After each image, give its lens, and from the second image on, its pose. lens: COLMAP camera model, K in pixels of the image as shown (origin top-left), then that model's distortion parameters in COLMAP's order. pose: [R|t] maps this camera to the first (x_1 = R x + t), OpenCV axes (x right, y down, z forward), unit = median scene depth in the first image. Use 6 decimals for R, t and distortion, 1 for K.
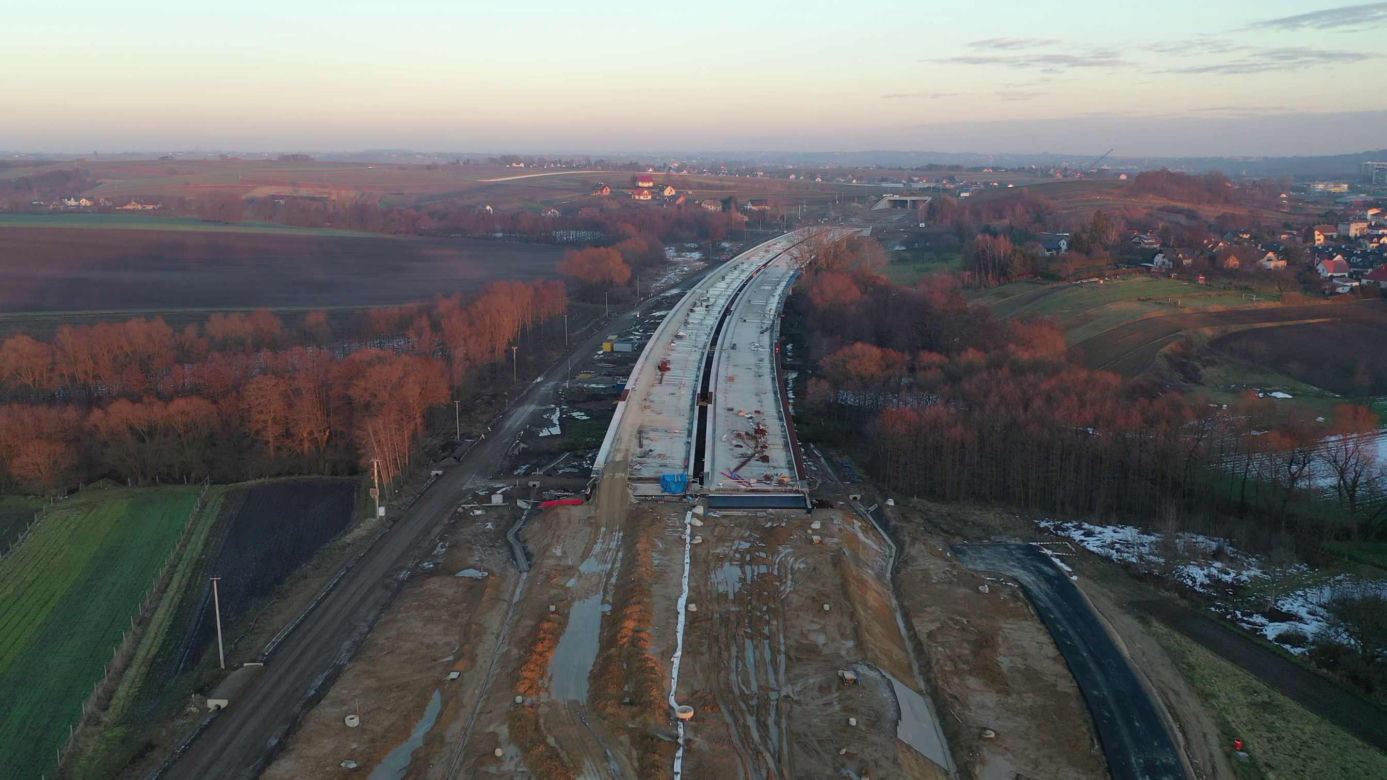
lens RADIAL K [[979.5, 0, 693.5], [0, 979.5, 390.0], [0, 0, 1]] dist [0.001688, 0.004536]
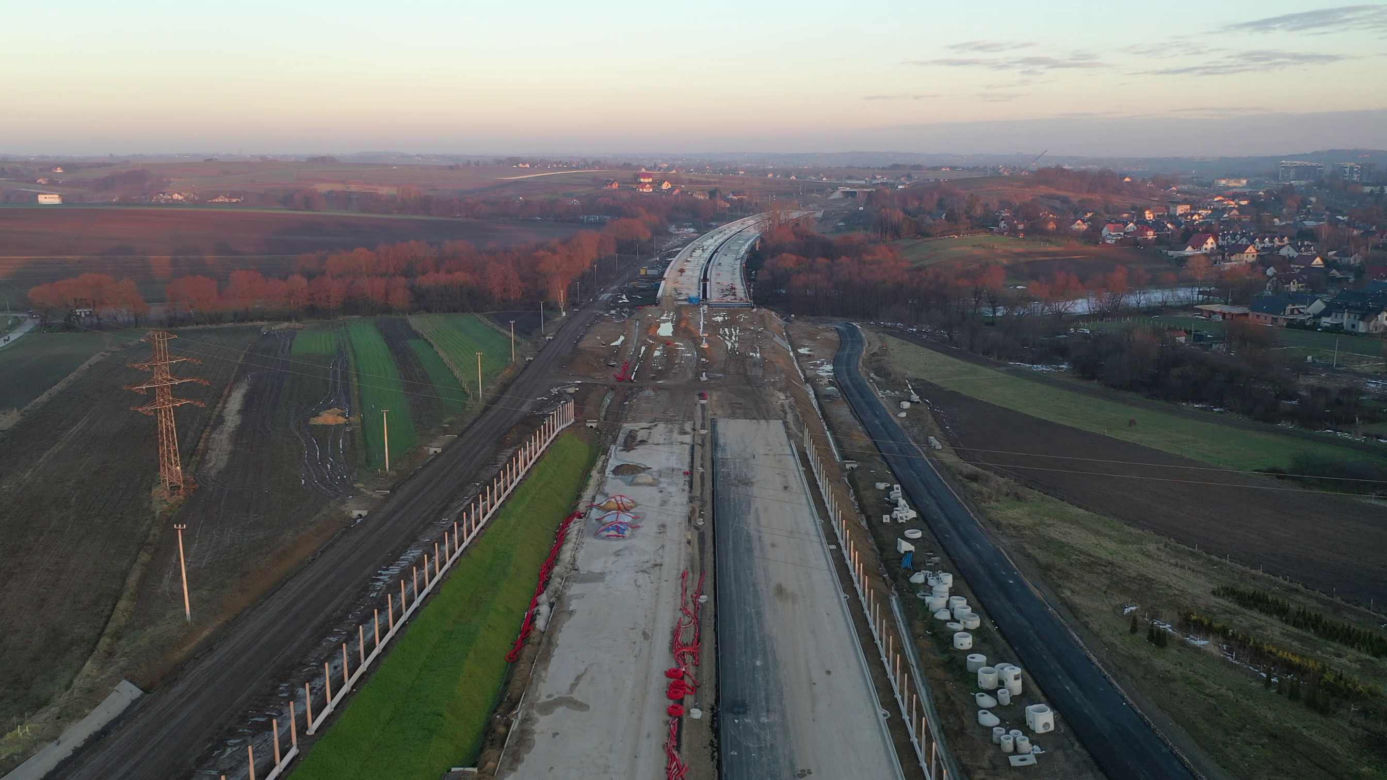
lens RADIAL K [[979.5, 0, 693.5], [0, 979.5, 390.0], [0, 0, 1]] dist [0.001688, 0.004536]
pose [[0.999867, -0.005971, 0.015175, -0.012252], [0.005991, 0.999981, -0.001259, 0.066164], [-0.015167, 0.001350, 0.999884, -0.273799]]
